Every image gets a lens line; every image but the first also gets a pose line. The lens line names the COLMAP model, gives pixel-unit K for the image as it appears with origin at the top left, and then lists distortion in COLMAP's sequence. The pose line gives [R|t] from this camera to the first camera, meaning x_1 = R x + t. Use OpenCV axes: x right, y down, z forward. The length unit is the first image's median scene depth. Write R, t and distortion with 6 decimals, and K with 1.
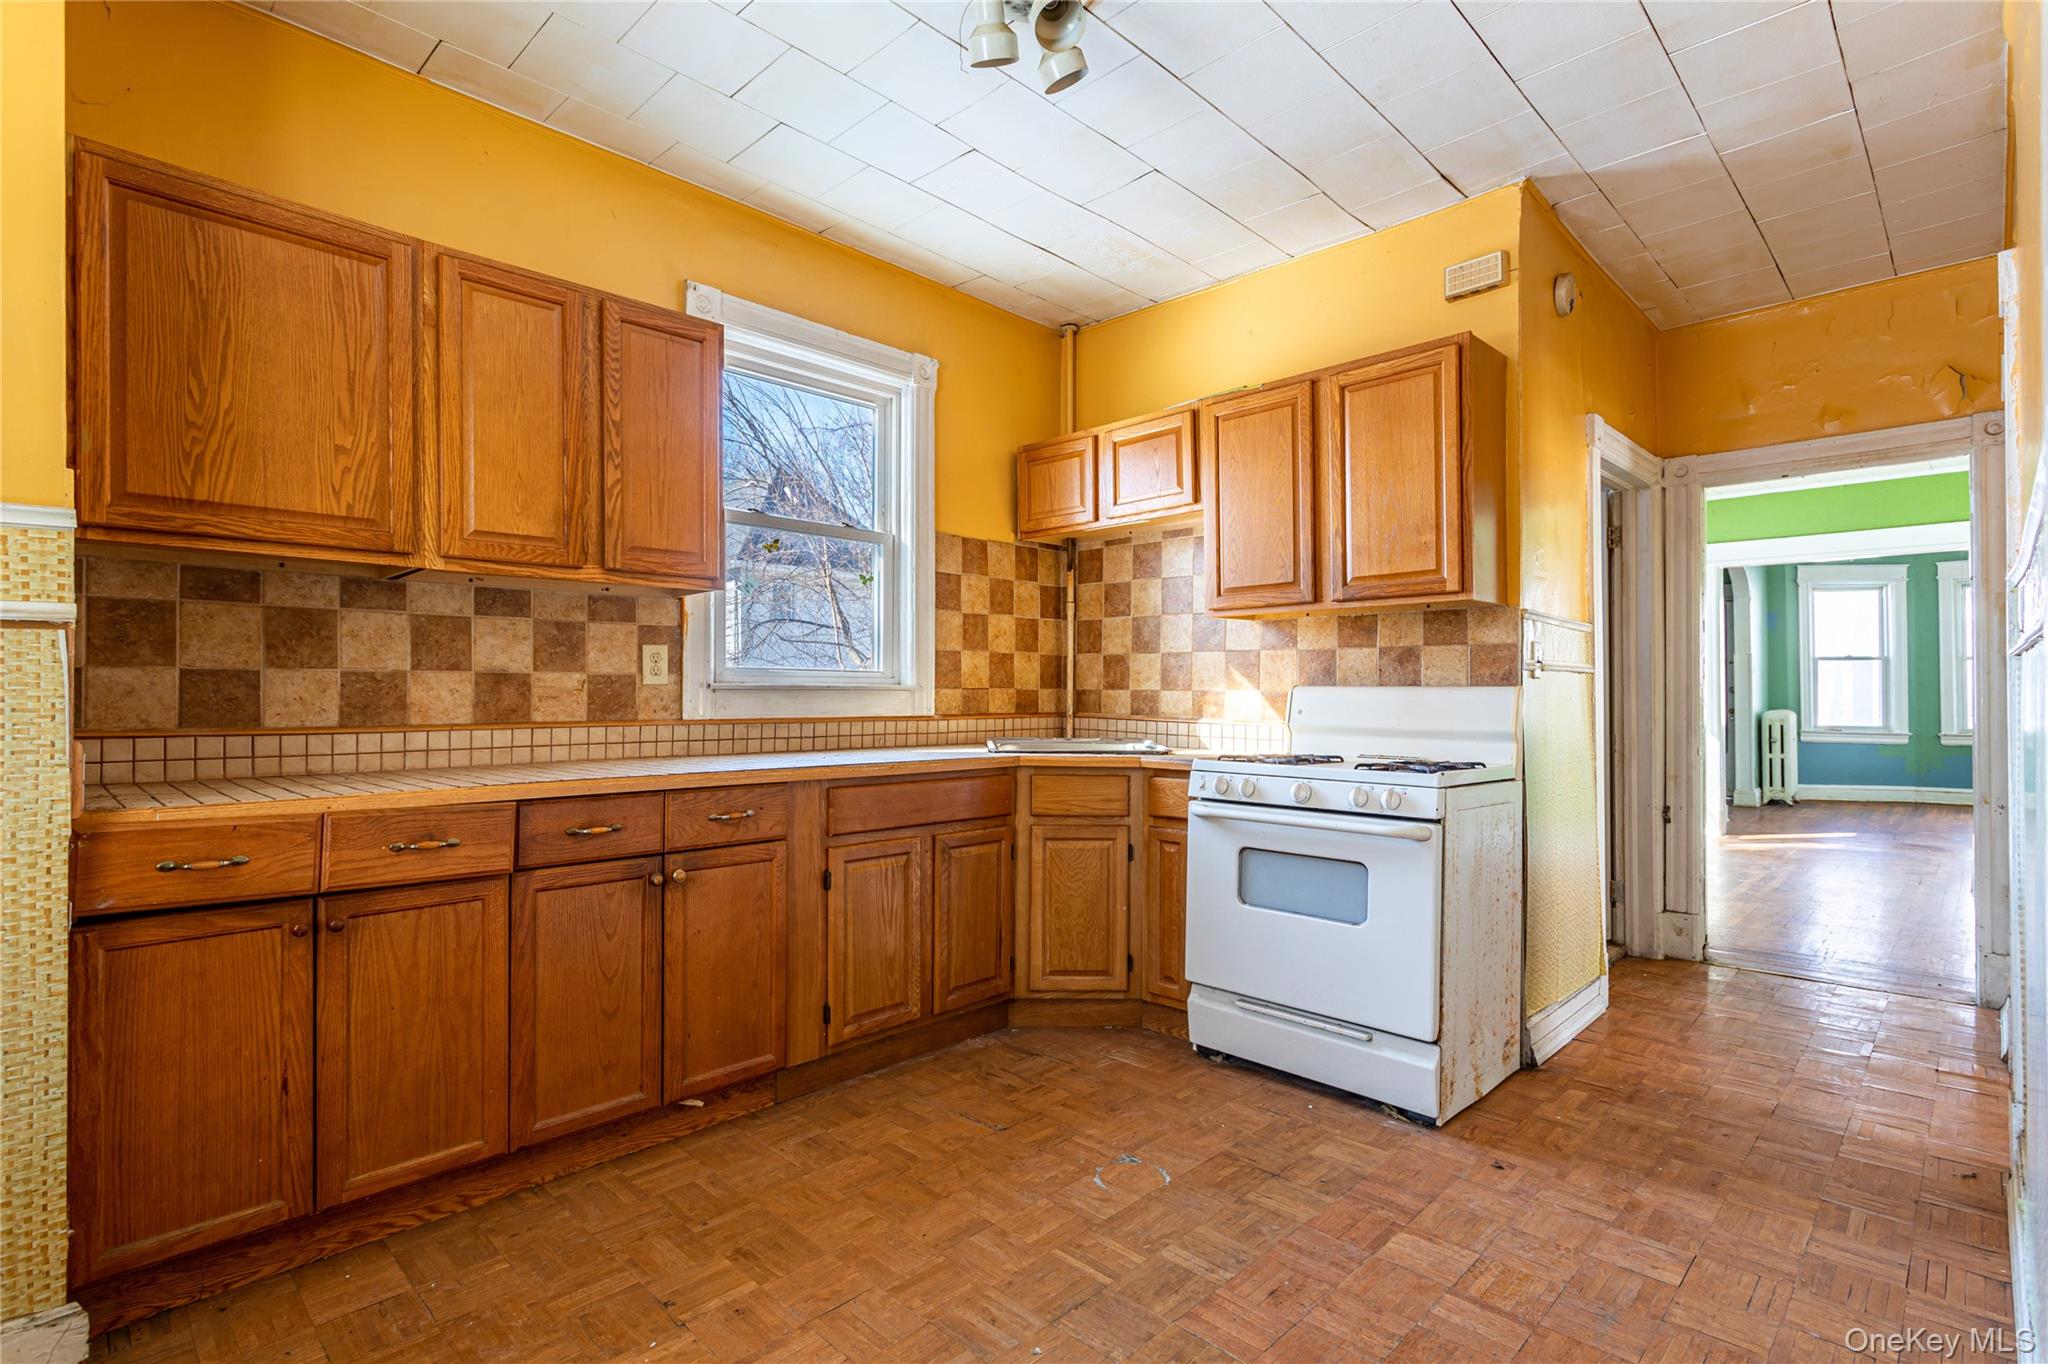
lens RADIAL K [[996.1, 0, 1026.9], [0, 996.1, 684.5], [0, 0, 1]] dist [0.001670, 0.001335]
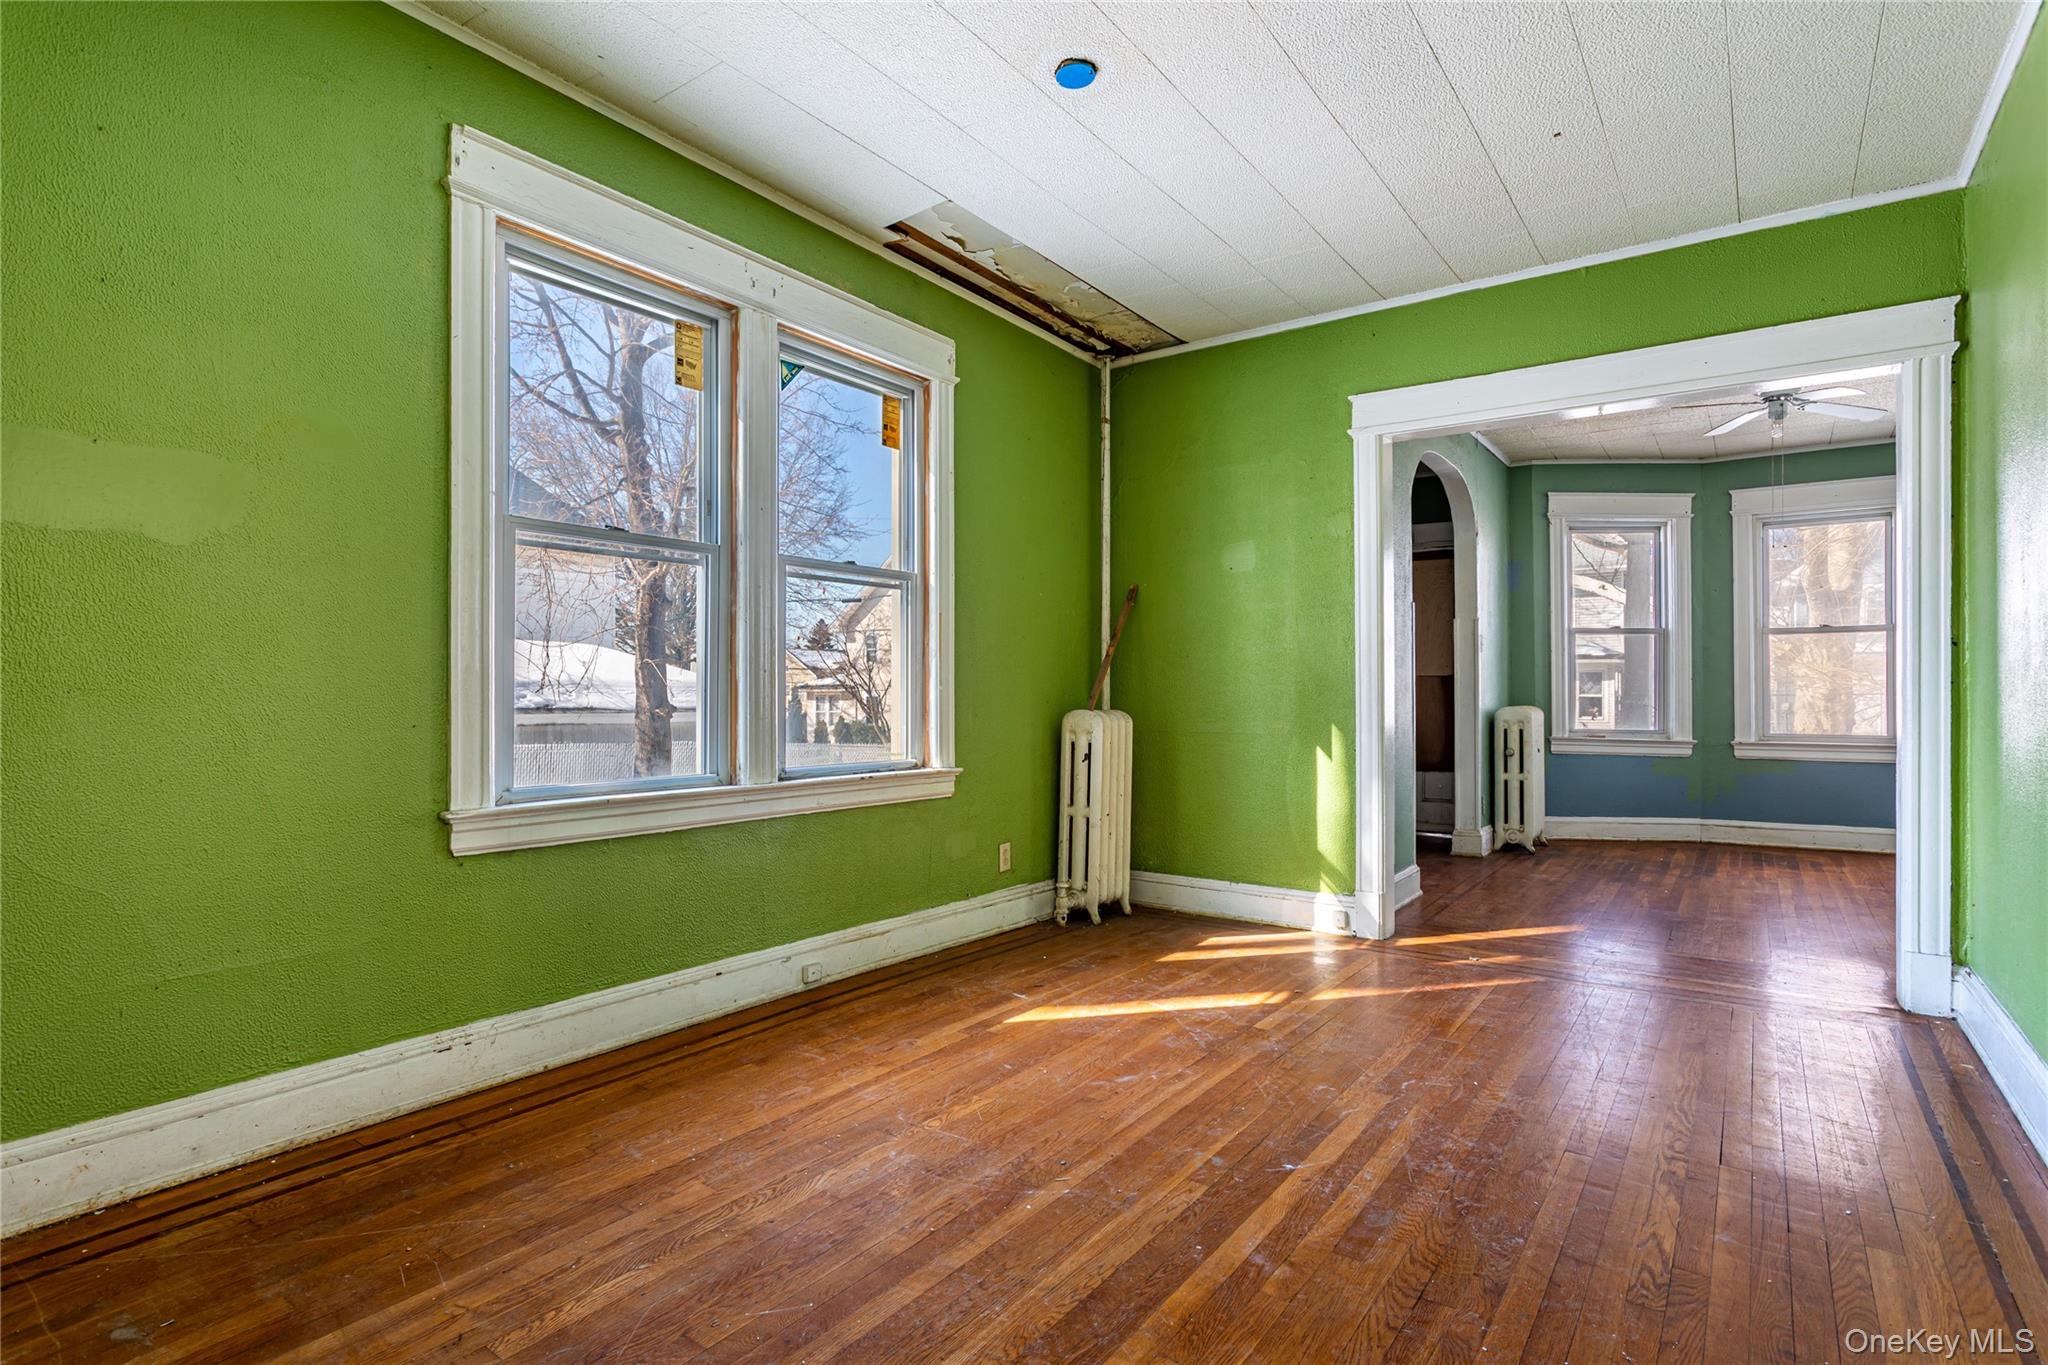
lens RADIAL K [[1013.2, 0, 1025.0], [0, 1013.2, 686.7], [0, 0, 1]] dist [-0.012237, 0.003685]
pose [[0.990369, 0.004499, 0.138383, 0.337880], [-0.004718, 0.999988, 0.001250, 0.013247], [-0.138376, -0.001891, 0.990378, 0.382966]]
